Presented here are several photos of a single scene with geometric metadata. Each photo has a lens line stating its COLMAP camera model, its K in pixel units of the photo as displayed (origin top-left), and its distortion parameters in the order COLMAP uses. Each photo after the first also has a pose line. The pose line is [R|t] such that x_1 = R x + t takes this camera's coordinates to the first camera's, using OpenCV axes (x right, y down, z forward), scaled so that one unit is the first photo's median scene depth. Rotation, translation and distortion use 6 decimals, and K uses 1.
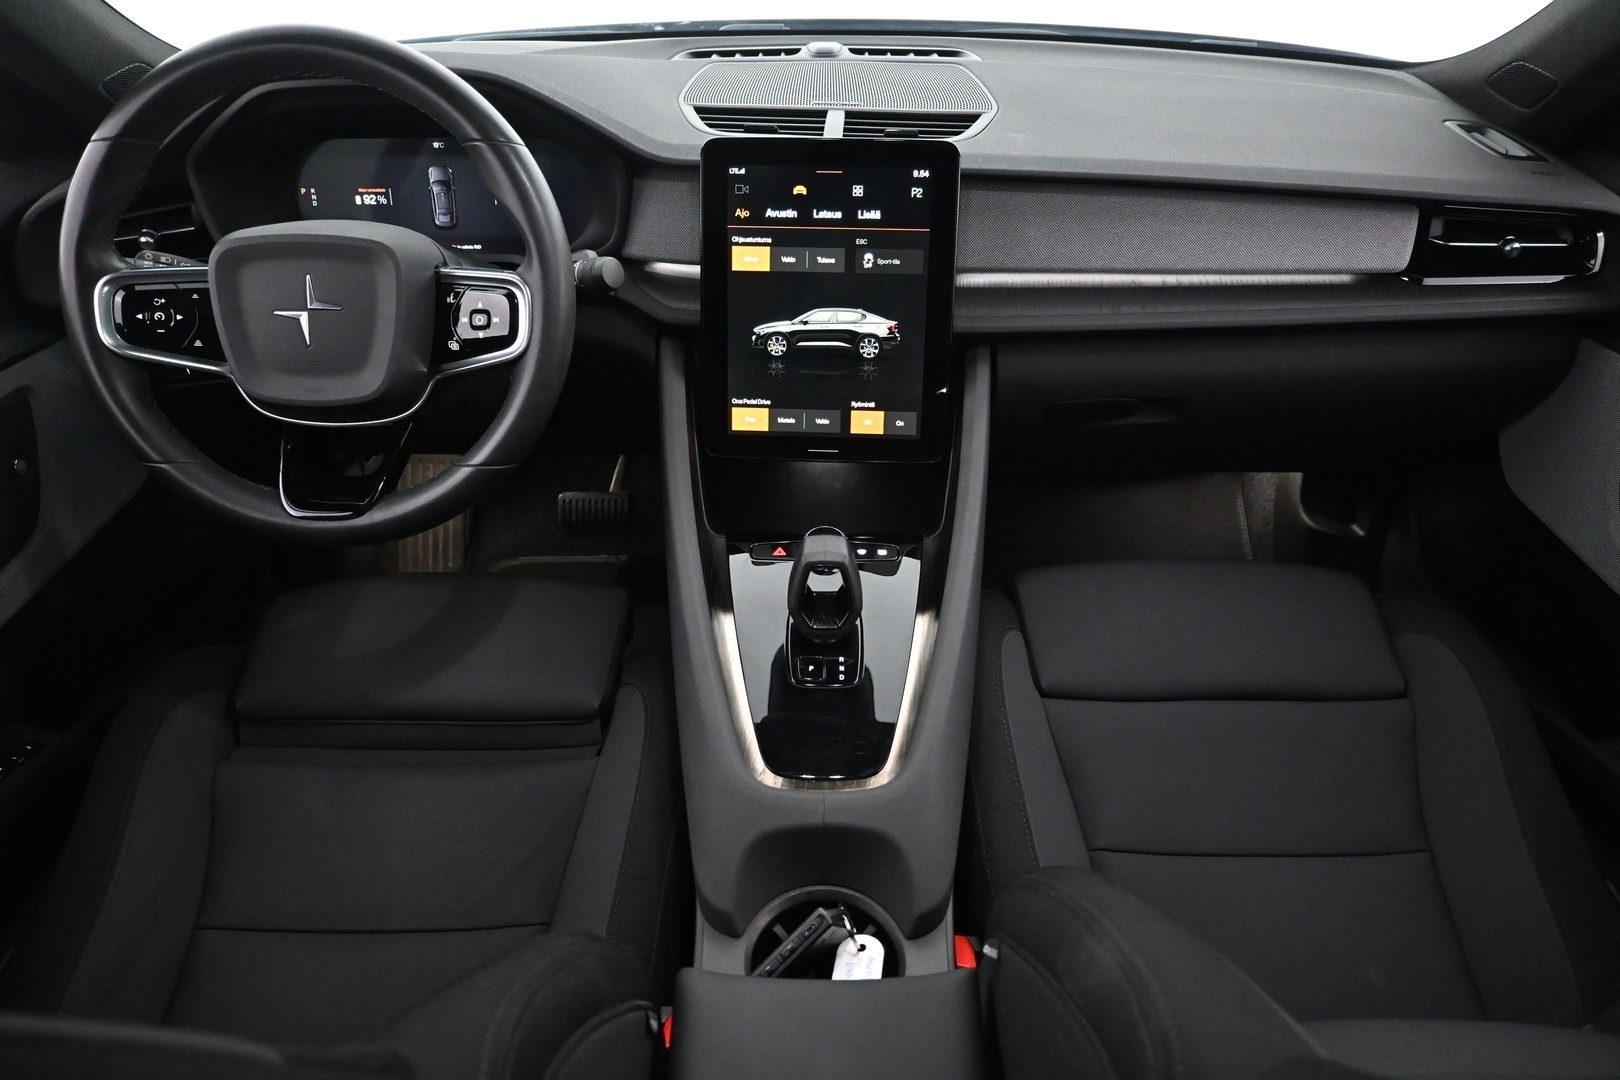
lens RADIAL K [[1097.6, 0, 810.0], [0, 1097.6, 540.0], [0, 0, 1]] dist [0.000124, -0.001399]
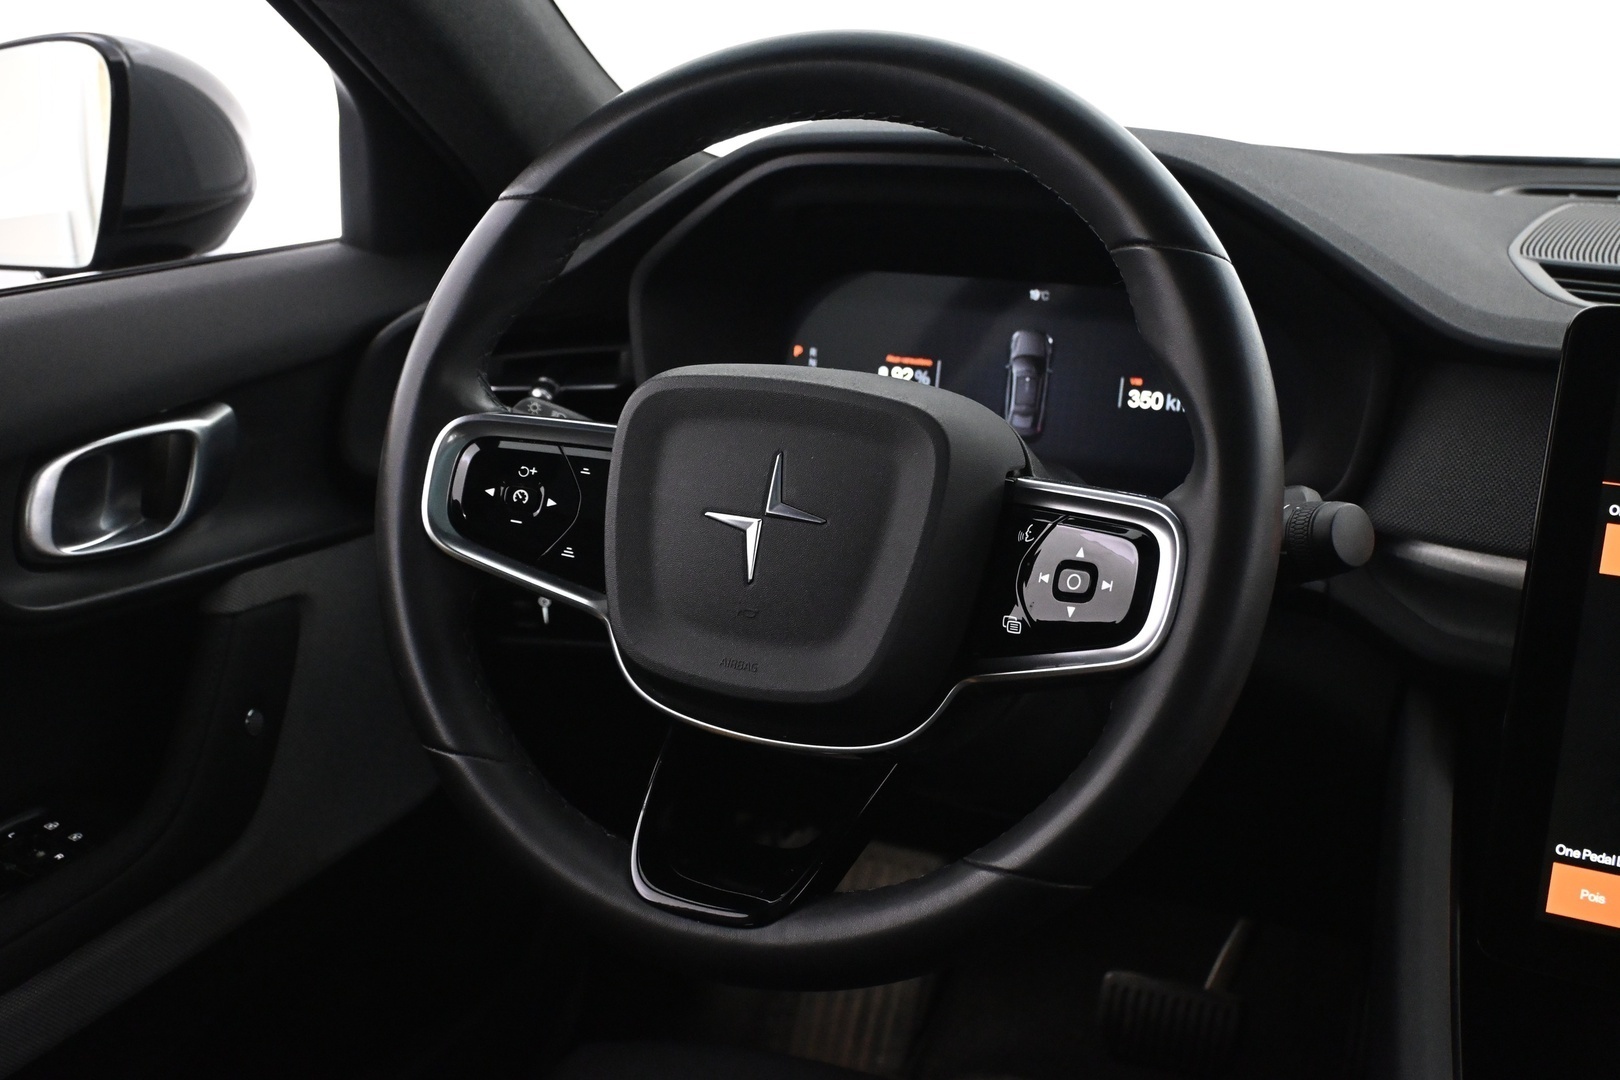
lens RADIAL K [[1814.8, 0, 782.3], [0, 1814.8, 539.5], [0, 0, 1]] dist [-0.005256, 0.024152]
pose [[0.910869, 0.124445, -0.393485, -0.100313], [-0.230503, 0.944283, -0.234943, 0.003550], [0.342324, 0.304702, 0.888803, 0.220983]]
